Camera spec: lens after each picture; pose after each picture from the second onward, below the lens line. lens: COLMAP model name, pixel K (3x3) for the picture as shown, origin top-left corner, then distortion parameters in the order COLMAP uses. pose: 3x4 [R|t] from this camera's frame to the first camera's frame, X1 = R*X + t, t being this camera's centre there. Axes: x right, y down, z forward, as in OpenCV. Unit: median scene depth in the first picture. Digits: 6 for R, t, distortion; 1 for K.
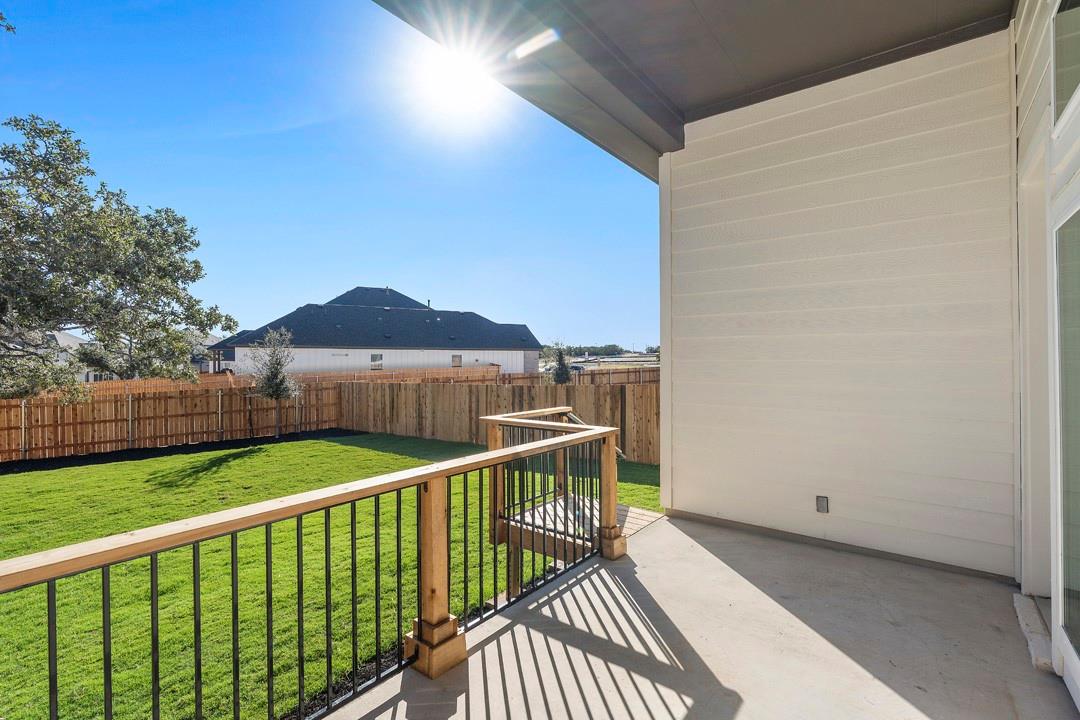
lens RADIAL K [[487.6, 0, 527.7], [0, 487.6, 357.8], [0, 0, 1]] dist [-0.000967, -0.000056]
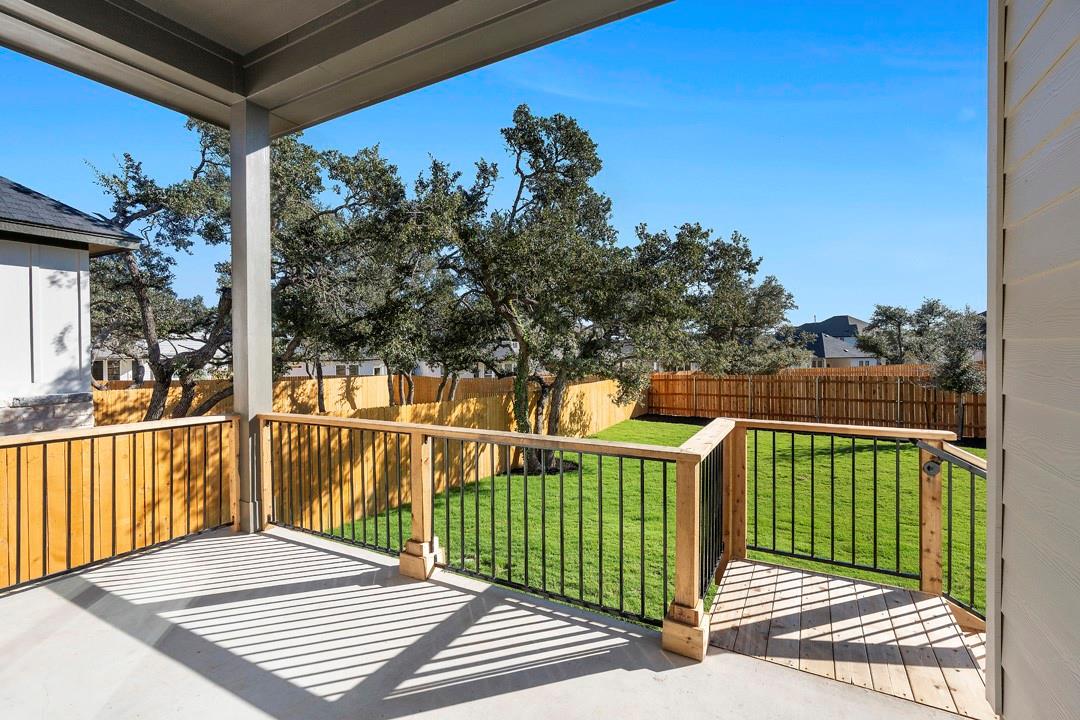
lens RADIAL K [[487.6, 0, 527.7], [0, 487.6, 357.8], [0, 0, 1]] dist [-0.000967, -0.000056]
pose [[0.172755, 0.018895, -0.984784, 0.293919], [0.008826, 0.999746, 0.020731, 0.005700], [0.984925, -0.012273, 0.172544, 0.272354]]
